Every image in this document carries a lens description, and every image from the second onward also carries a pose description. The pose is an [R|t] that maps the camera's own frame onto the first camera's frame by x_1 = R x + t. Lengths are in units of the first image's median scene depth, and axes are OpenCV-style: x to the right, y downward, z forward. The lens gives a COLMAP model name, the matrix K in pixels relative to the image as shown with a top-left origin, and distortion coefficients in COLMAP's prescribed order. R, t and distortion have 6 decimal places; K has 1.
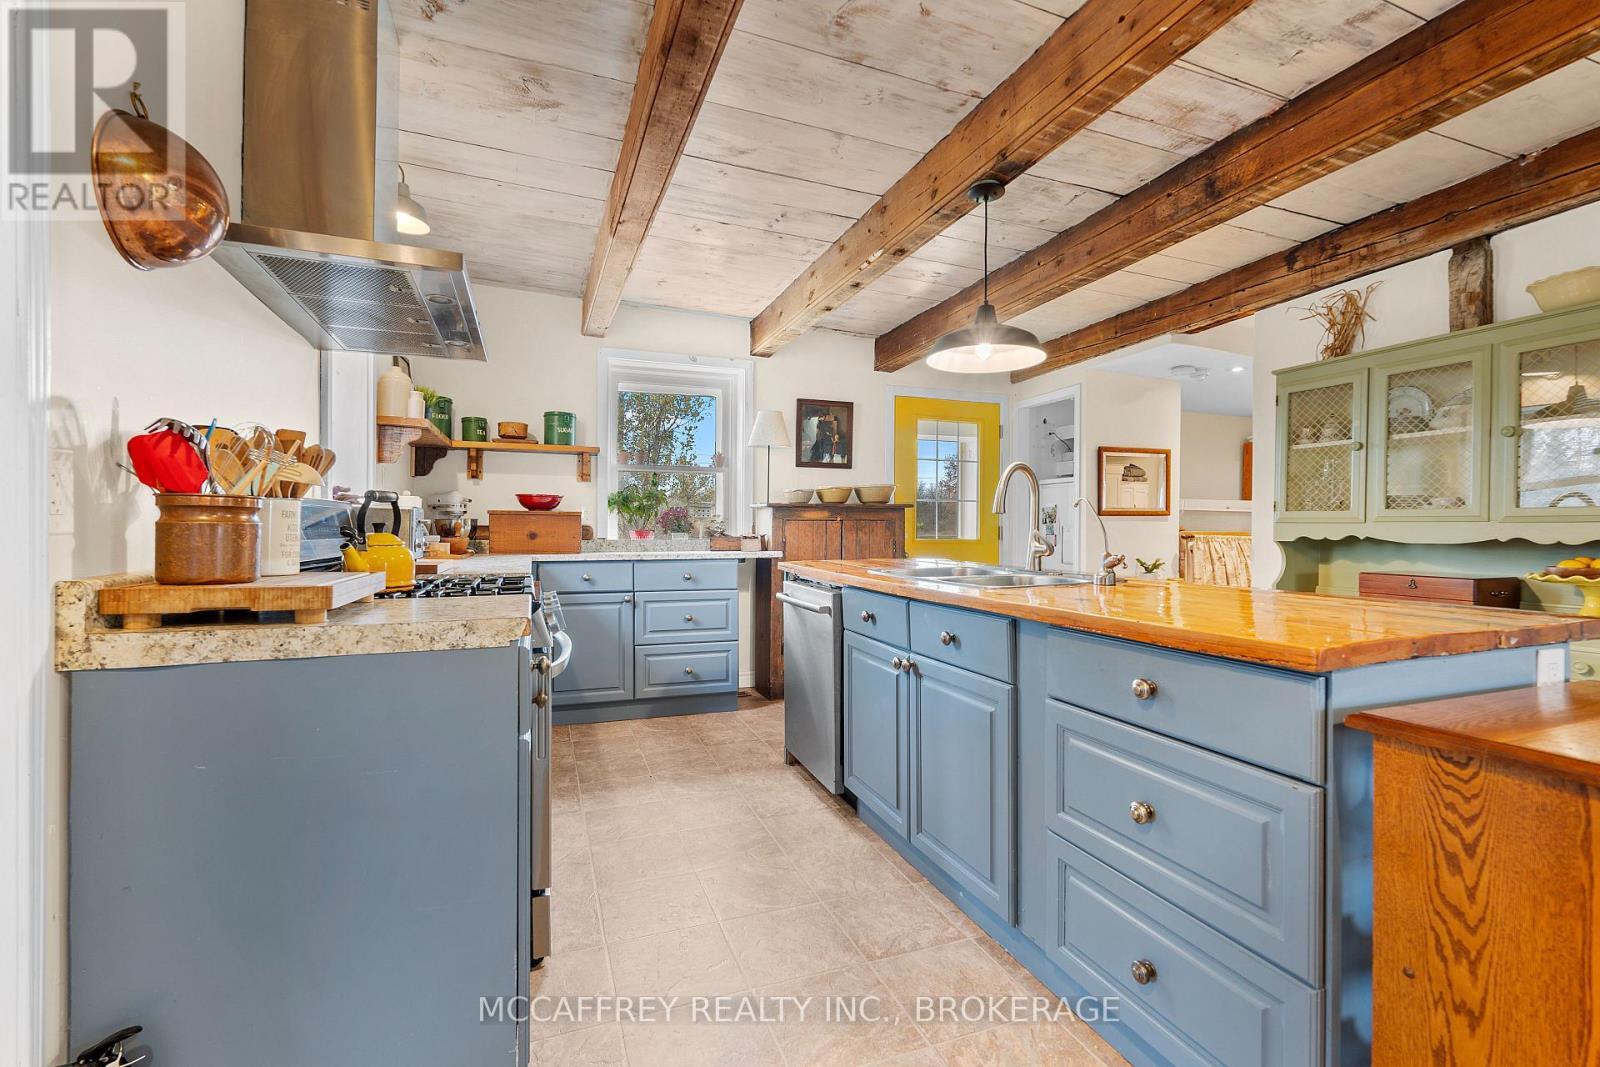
lens RADIAL K [[699.7, 0, 805.2], [0, 699.7, 536.5], [0, 0, 1]] dist [-0.002812, 0.000655]
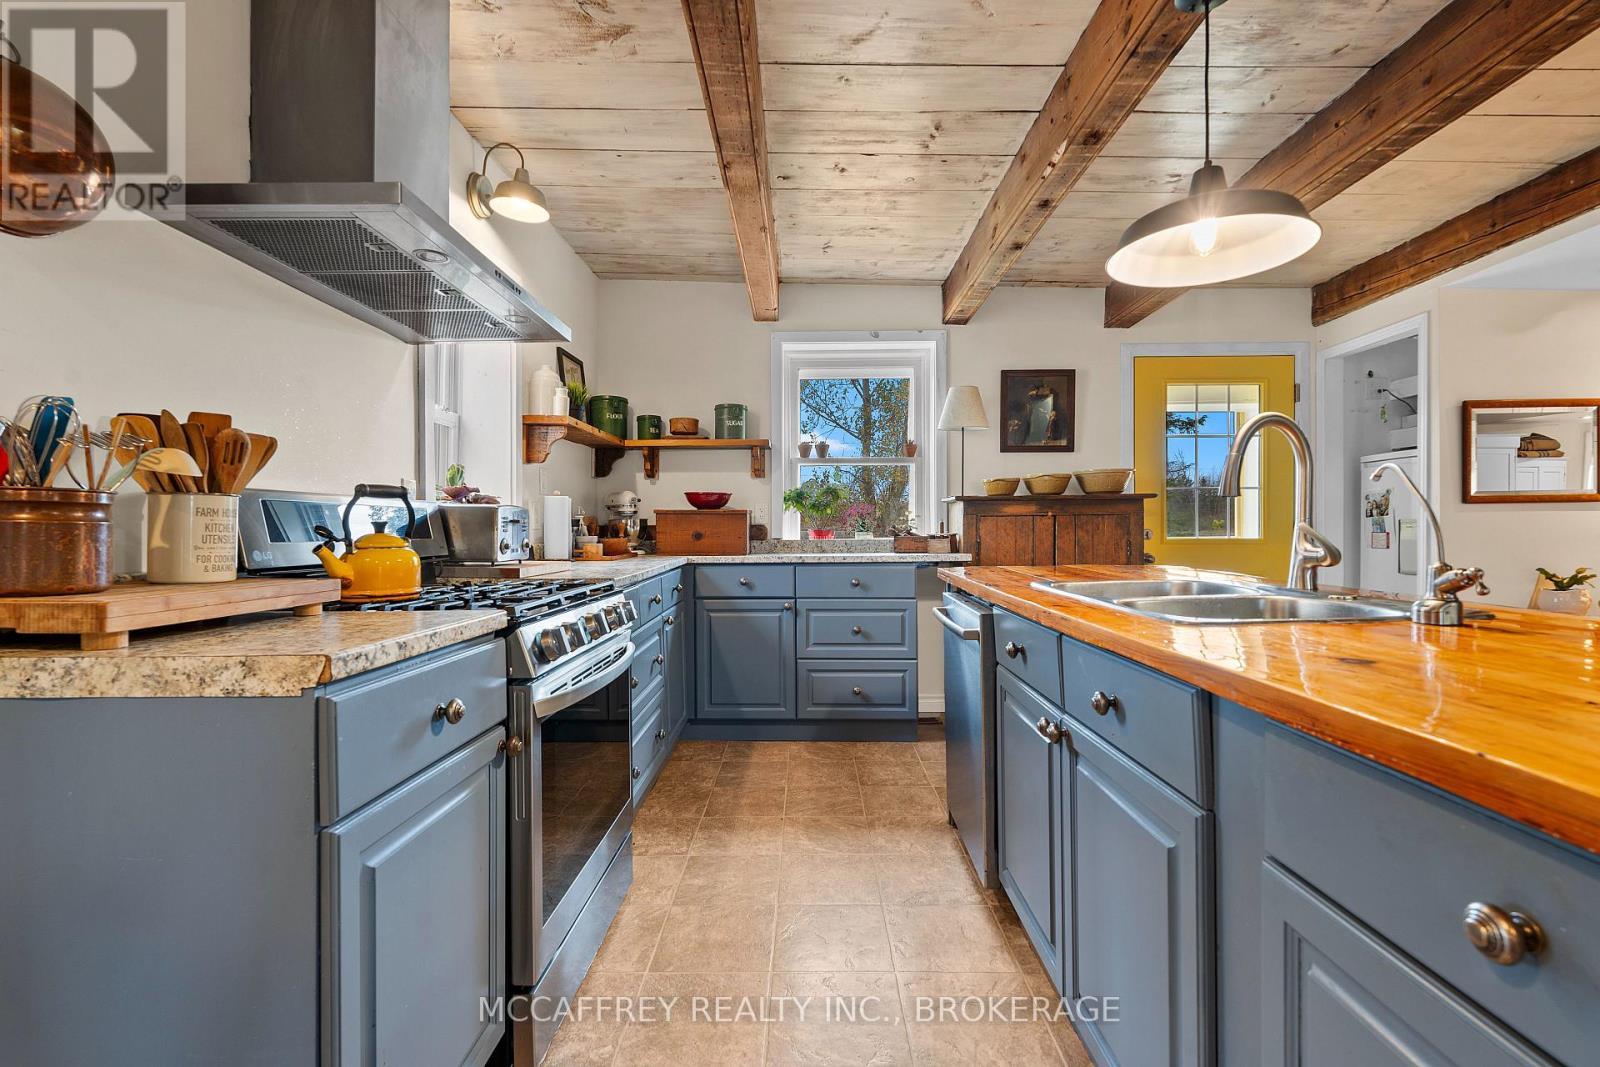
lens RADIAL K [[699.7, 0, 803.2], [0, 699.7, 535.1], [0, 0, 1]] dist [-0.002812, 0.000655]
pose [[0.930128, -0.004362, -0.367209, 0.092479], [0.003667, 0.999990, -0.002589, 0.000606], [0.367217, 0.001061, 0.930135, 0.173094]]
